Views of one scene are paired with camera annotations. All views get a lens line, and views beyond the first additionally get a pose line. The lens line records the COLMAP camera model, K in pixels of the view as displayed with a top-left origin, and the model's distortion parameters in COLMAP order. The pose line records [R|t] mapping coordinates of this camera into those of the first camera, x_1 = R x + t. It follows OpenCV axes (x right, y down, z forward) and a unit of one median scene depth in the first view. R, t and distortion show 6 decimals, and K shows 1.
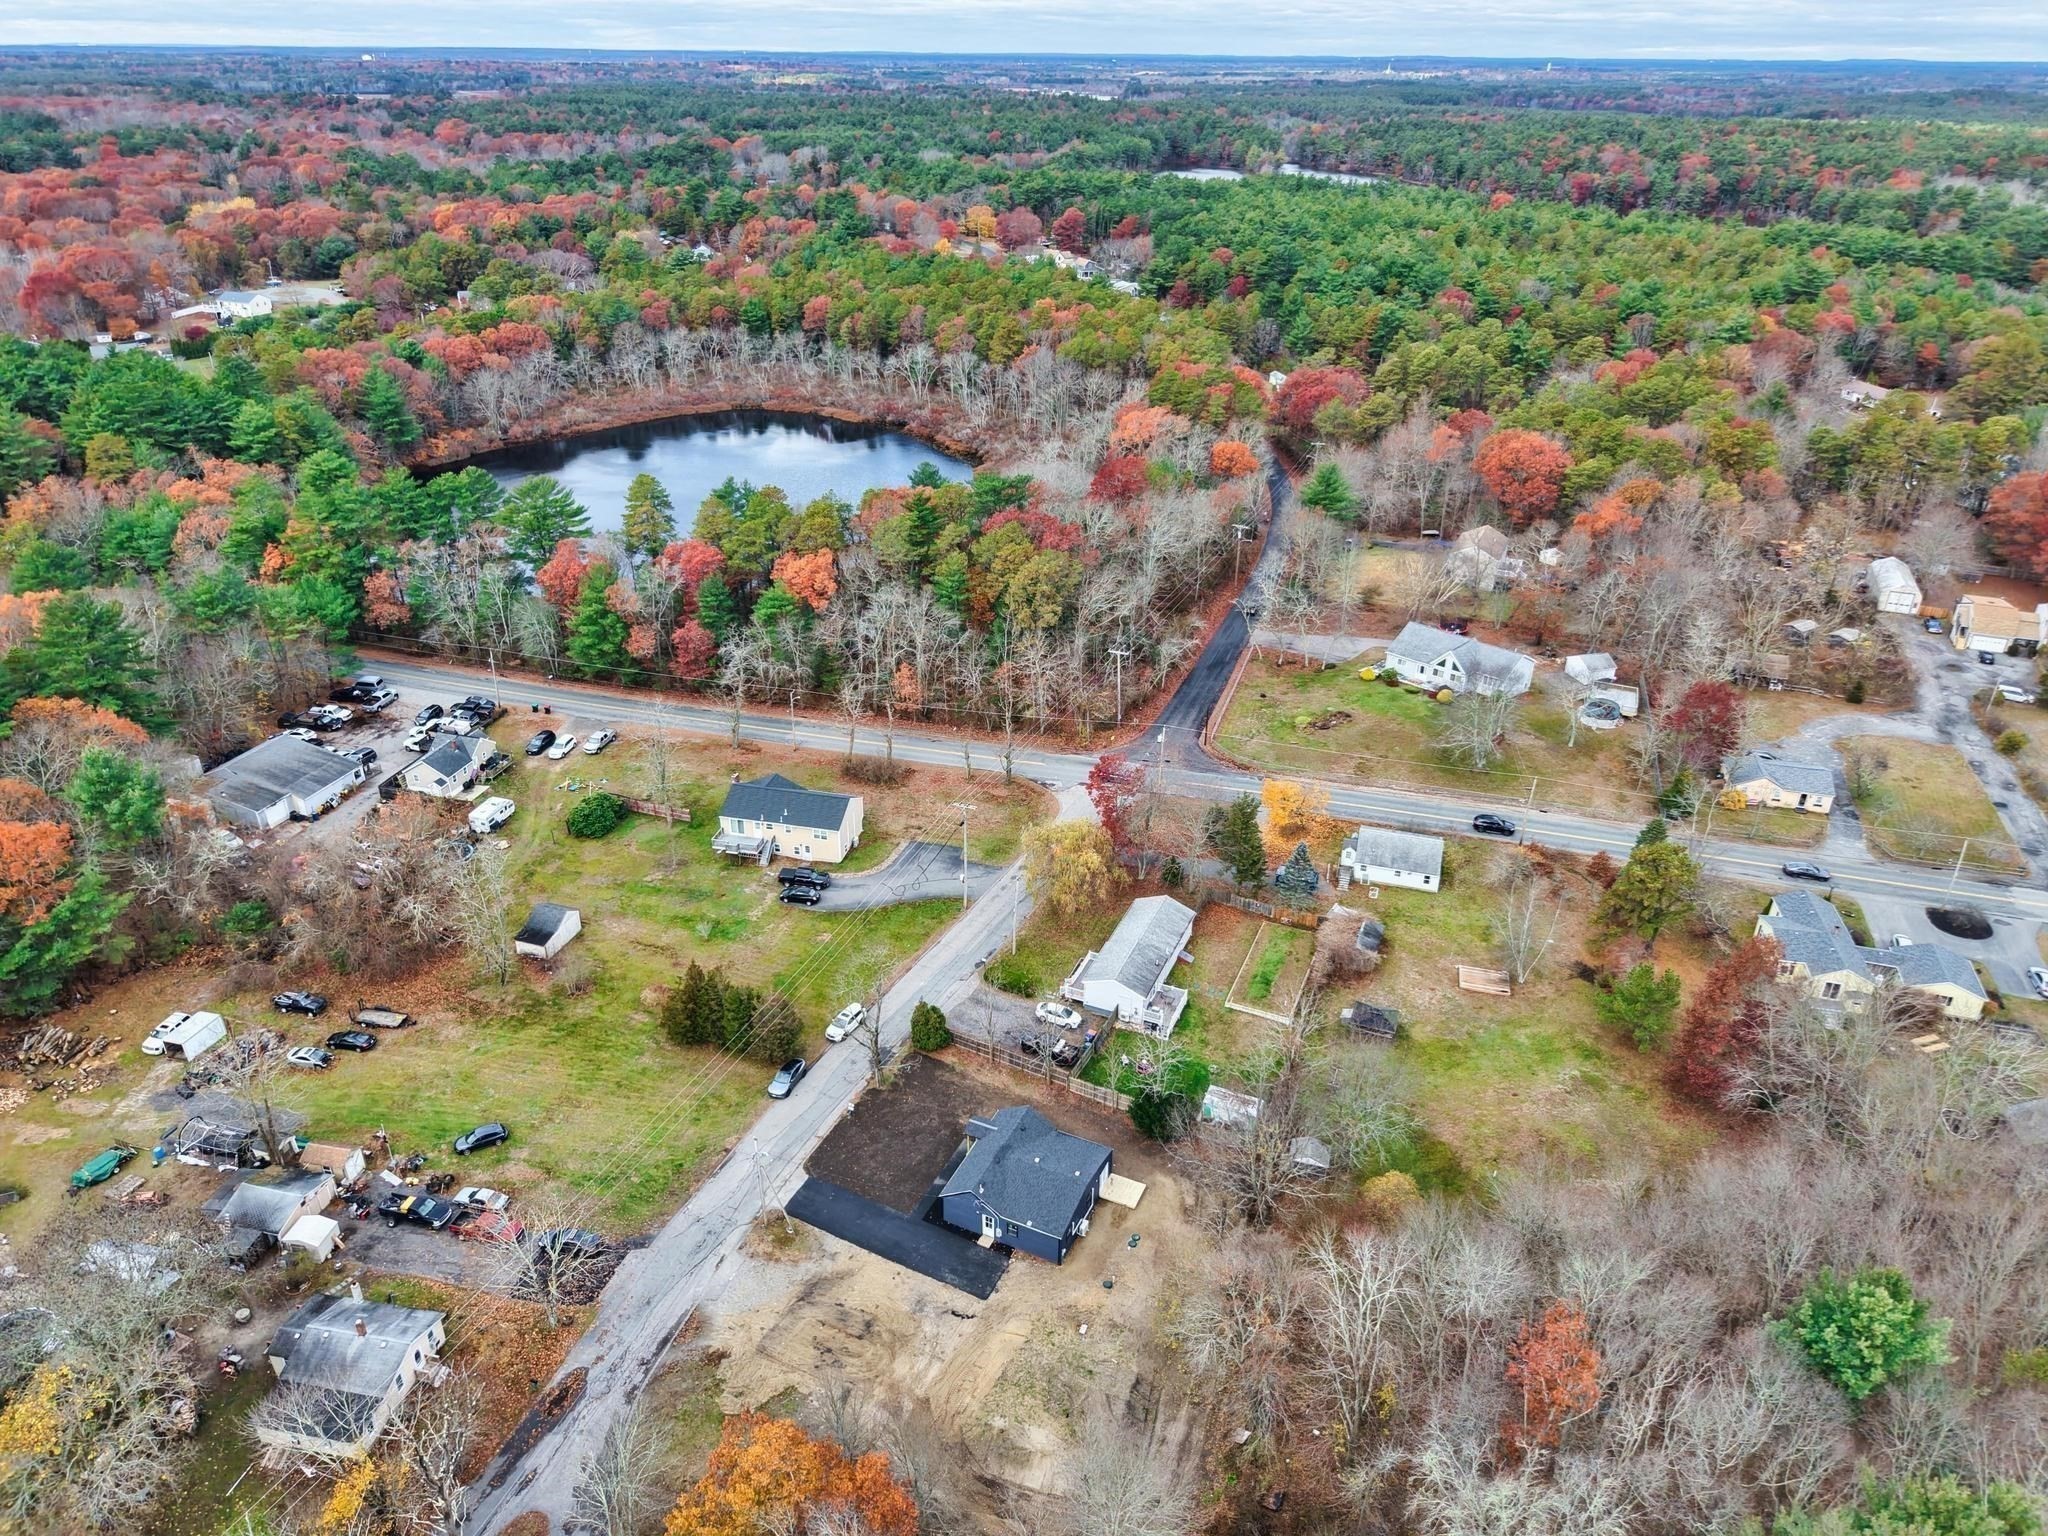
lens RADIAL K [[1380.2, 0, 1025.1], [0, 1380.2, 765.5], [0, 0, 1]] dist [0.005797, -0.023799]
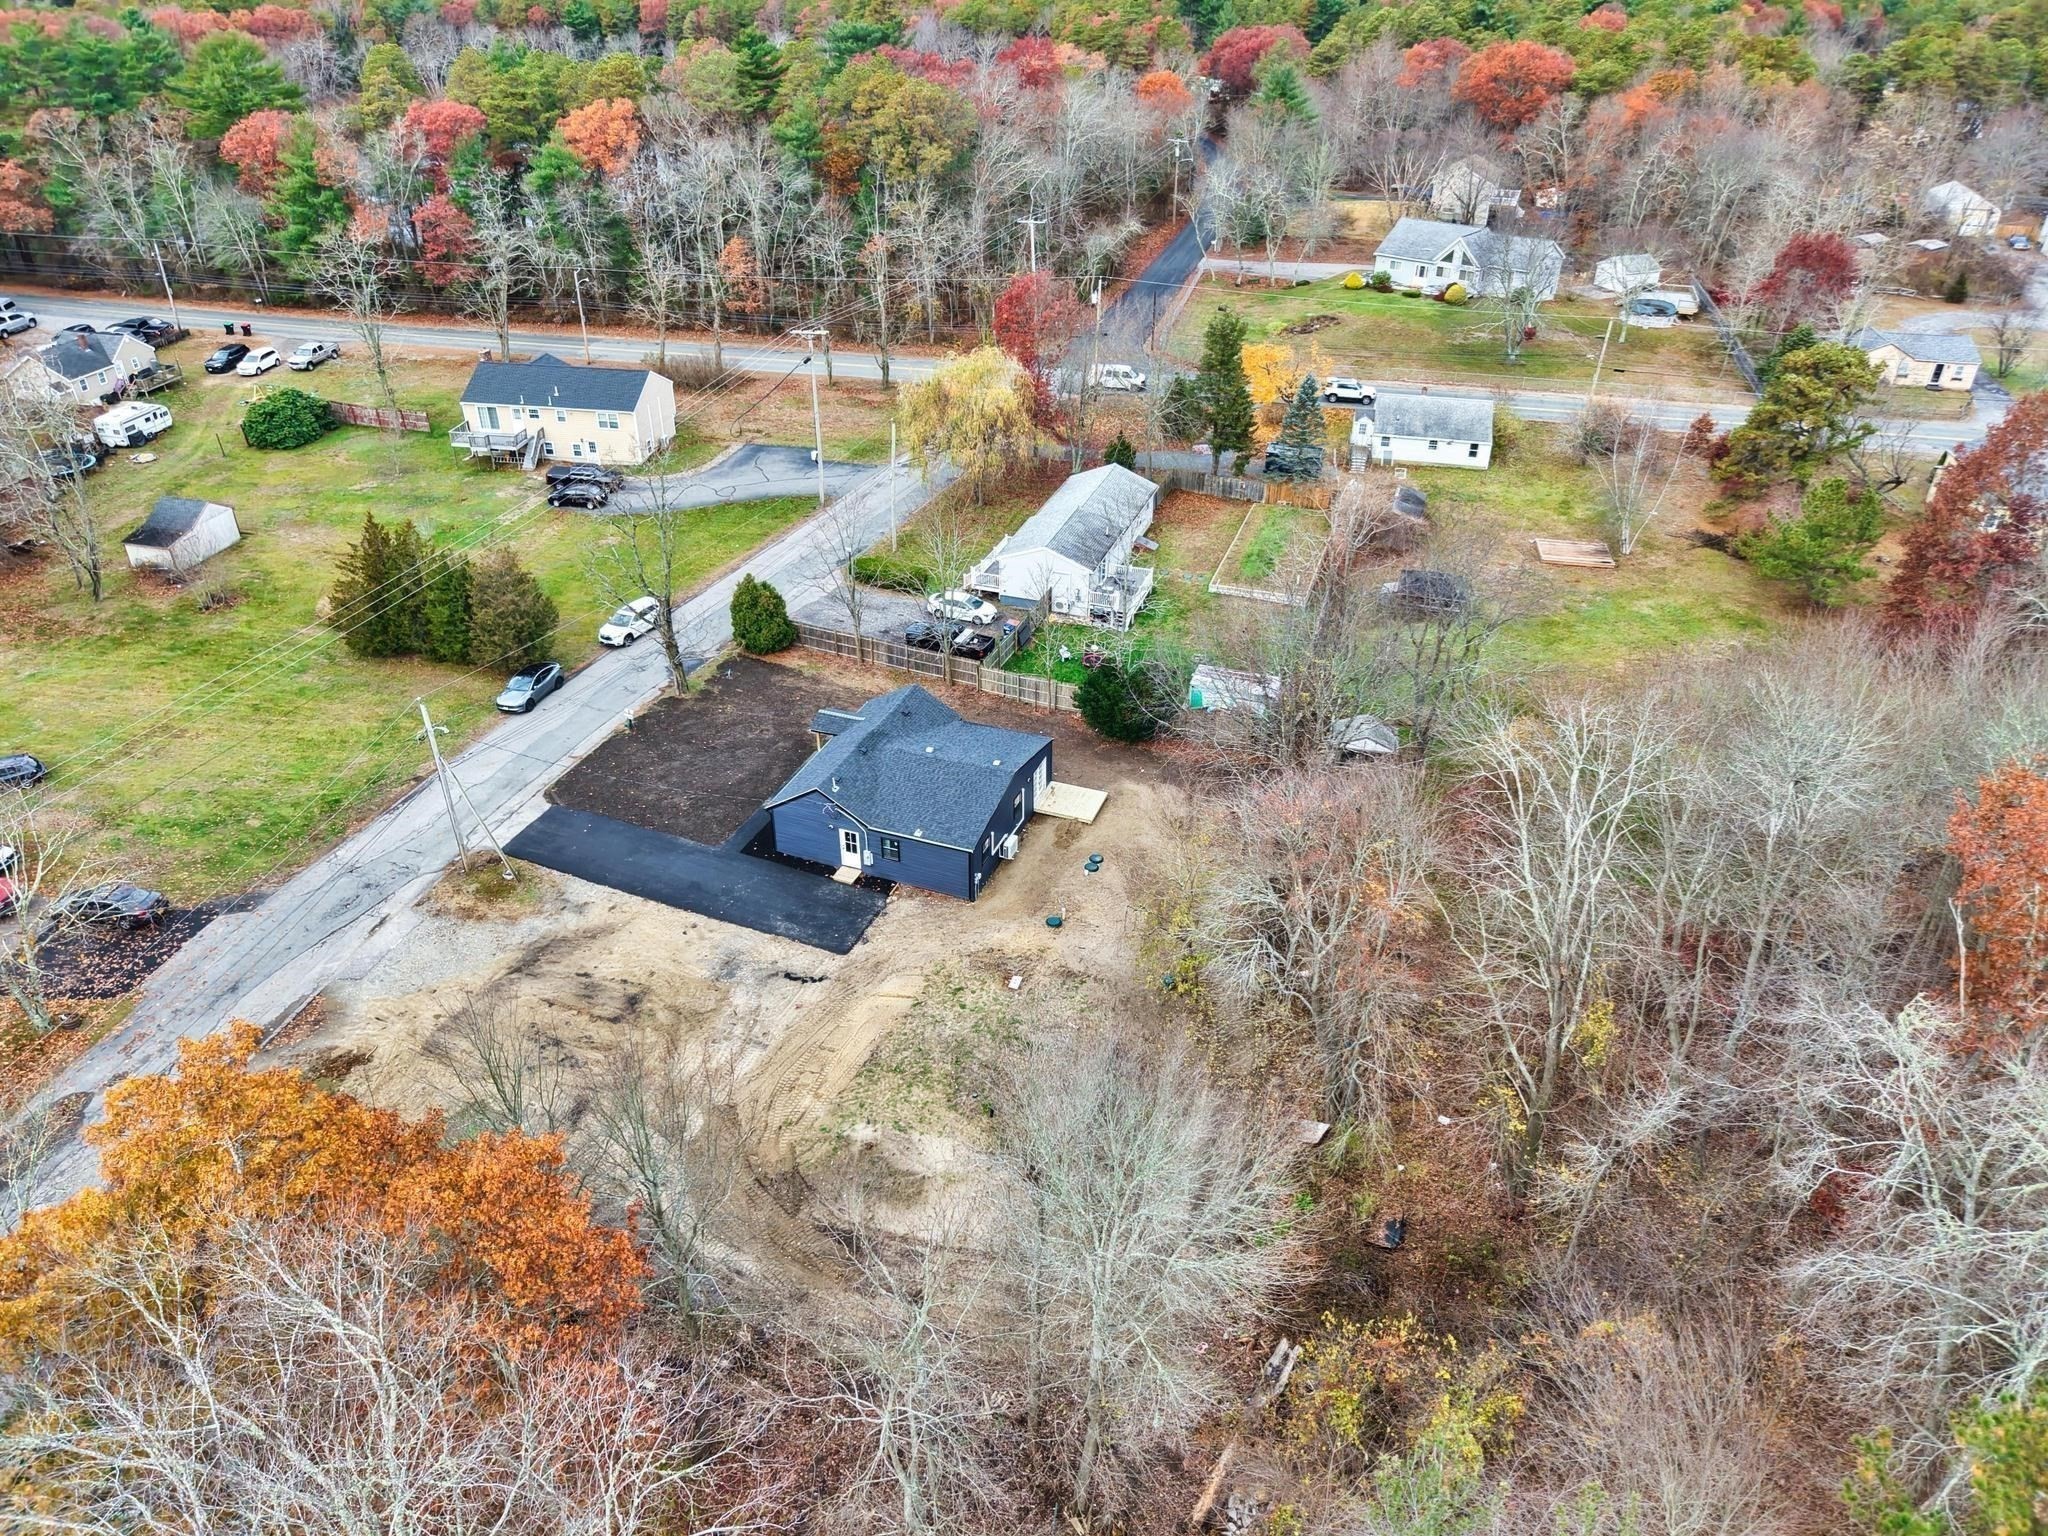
lens RADIAL K [[1380.2, 0, 1029.2], [0, 1380.2, 773.0], [0, 0, 1]] dist [0.005797, -0.023799]
pose [[0.997181, -0.043077, 0.061441, 0.012083], [0.037953, 0.995889, 0.082252, 0.198642], [-0.064732, -0.079688, 0.994716, 0.319856]]
